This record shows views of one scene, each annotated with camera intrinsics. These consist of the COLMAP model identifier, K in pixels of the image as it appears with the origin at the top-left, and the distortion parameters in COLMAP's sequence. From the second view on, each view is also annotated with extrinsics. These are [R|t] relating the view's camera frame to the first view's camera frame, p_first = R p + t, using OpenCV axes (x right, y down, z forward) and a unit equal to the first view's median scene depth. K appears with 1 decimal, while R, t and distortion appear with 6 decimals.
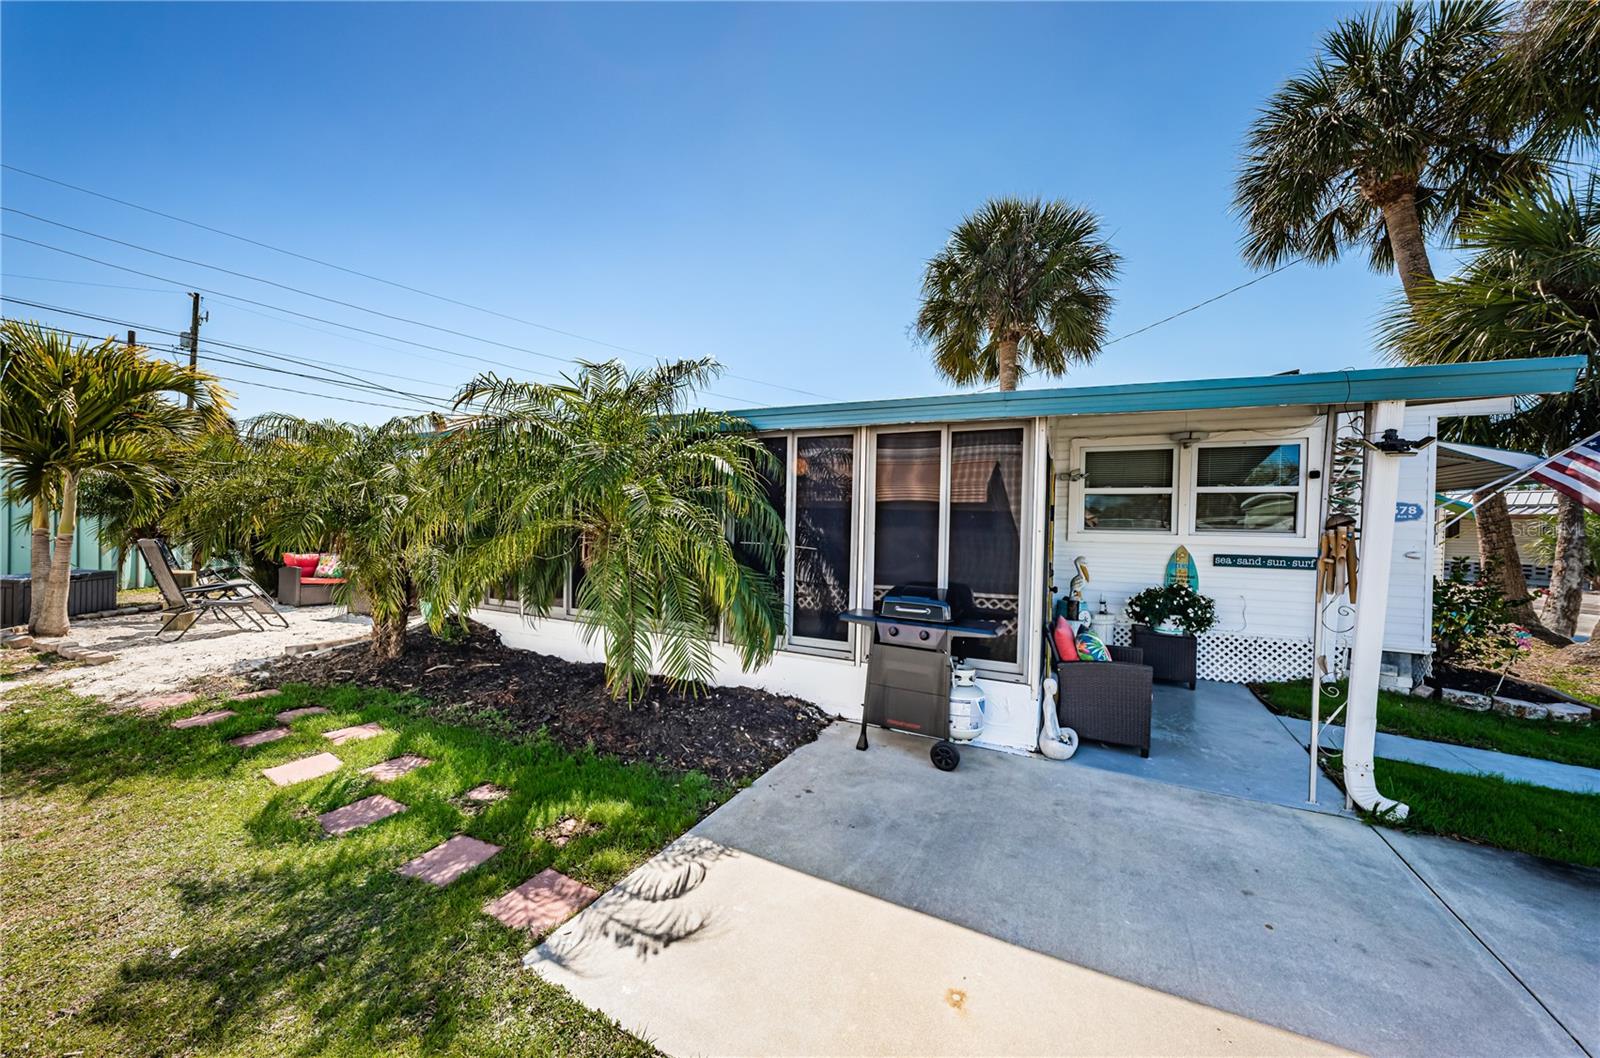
lens RADIAL K [[569.6, 0, 795.4], [0, 569.6, 528.8], [0, 0, 1]] dist [-0.000744, -0.000216]
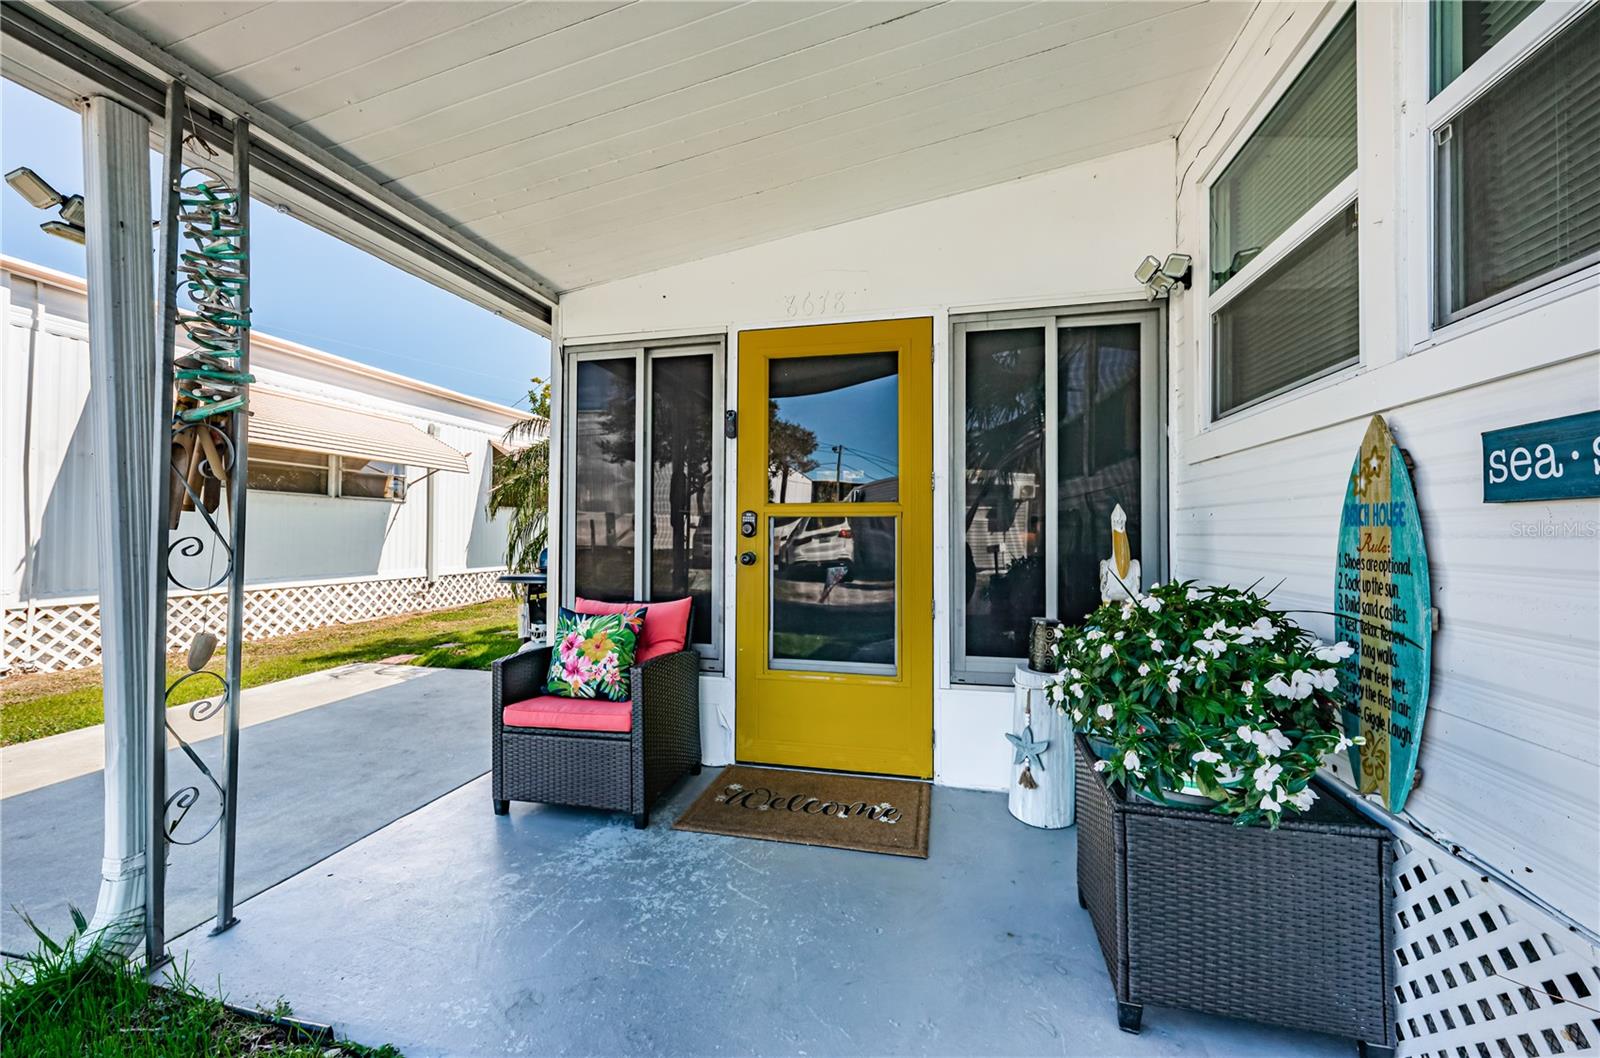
lens RADIAL K [[612.8, 0, 800.0], [0, 612.8, 529.0], [0, 0, 1]] dist [-0.000463, -0.000119]
pose [[0.226810, -0.031914, -0.973416, 0.973035], [-0.003990, 0.999424, -0.033696, 0.090355], [0.973931, 0.011527, 0.226552, 0.850284]]
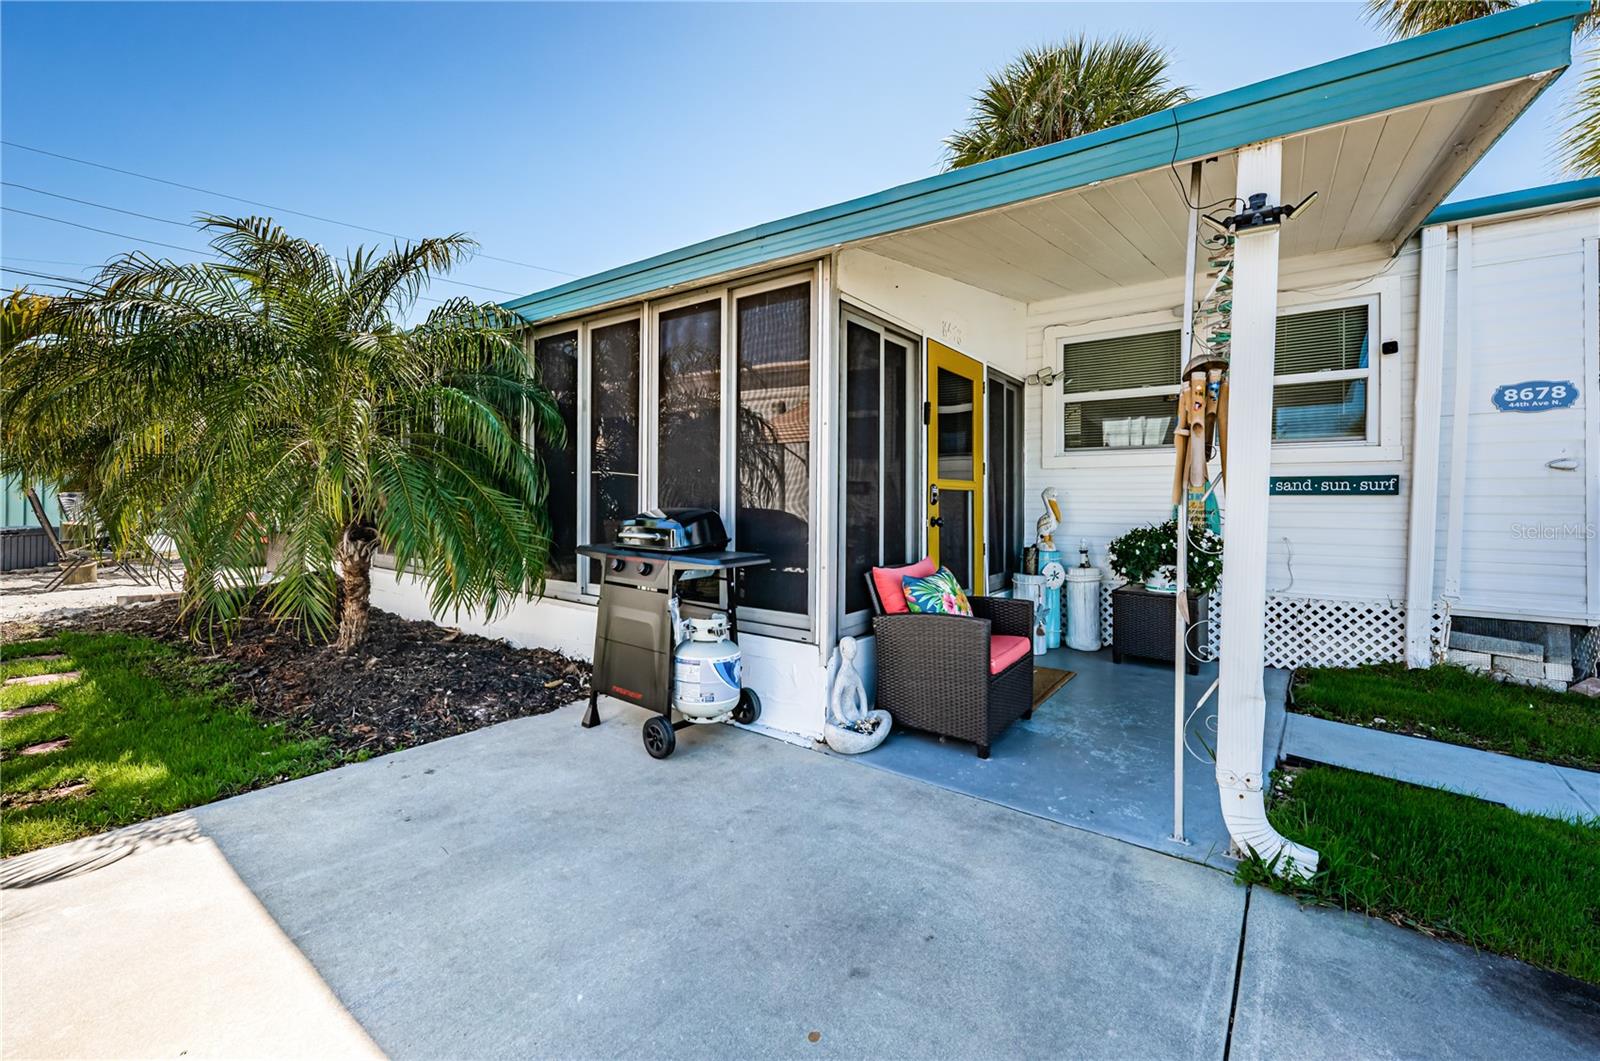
lens RADIAL K [[656.1, 0, 802.6], [0, 656.1, 491.2], [0, 0, 1]] dist [-0.000170, 0.000339]
pose [[0.983455, -0.019073, -0.180143, 0.404796], [0.015821, 0.999685, -0.019475, 0.076226], [0.180458, 0.016302, 0.983448, 0.152929]]
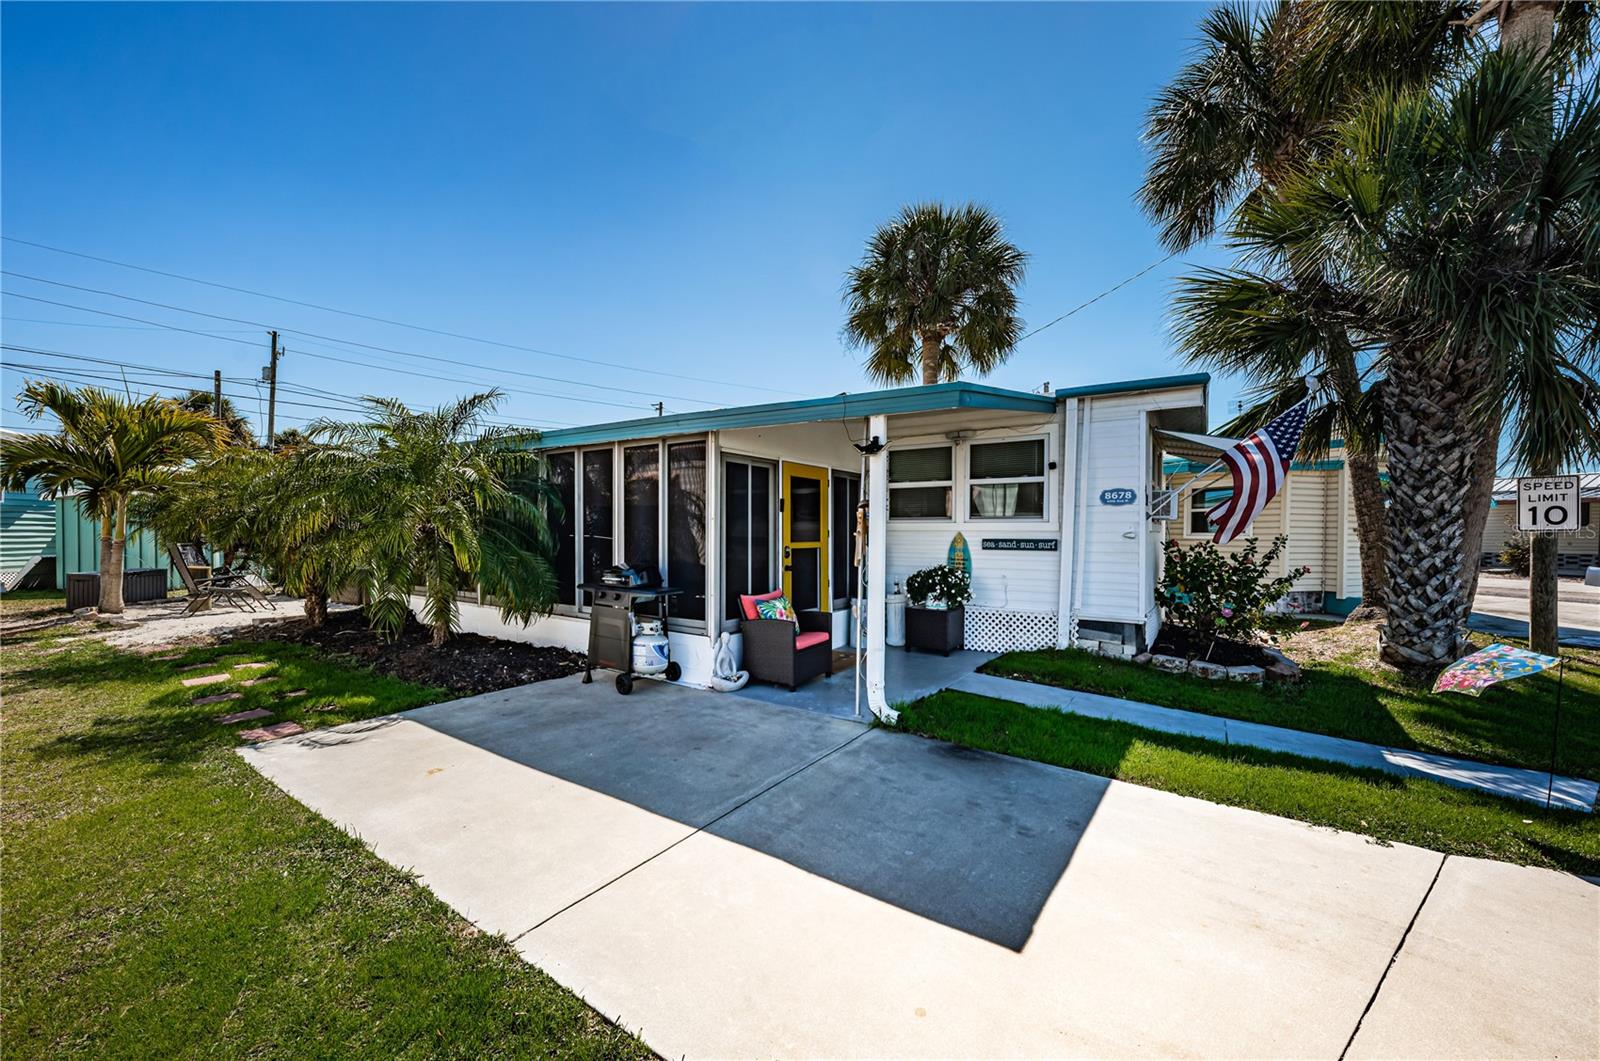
lens RADIAL K [[612.8, 0, 800.0], [0, 612.8, 530.5], [0, 0, 1]] dist [-0.000463, -0.000119]
pose [[0.991052, -0.019782, -0.132003, 0.604909], [0.019062, 0.999796, -0.006717, 0.032750], [0.132109, 0.004141, 0.991227, -0.278724]]
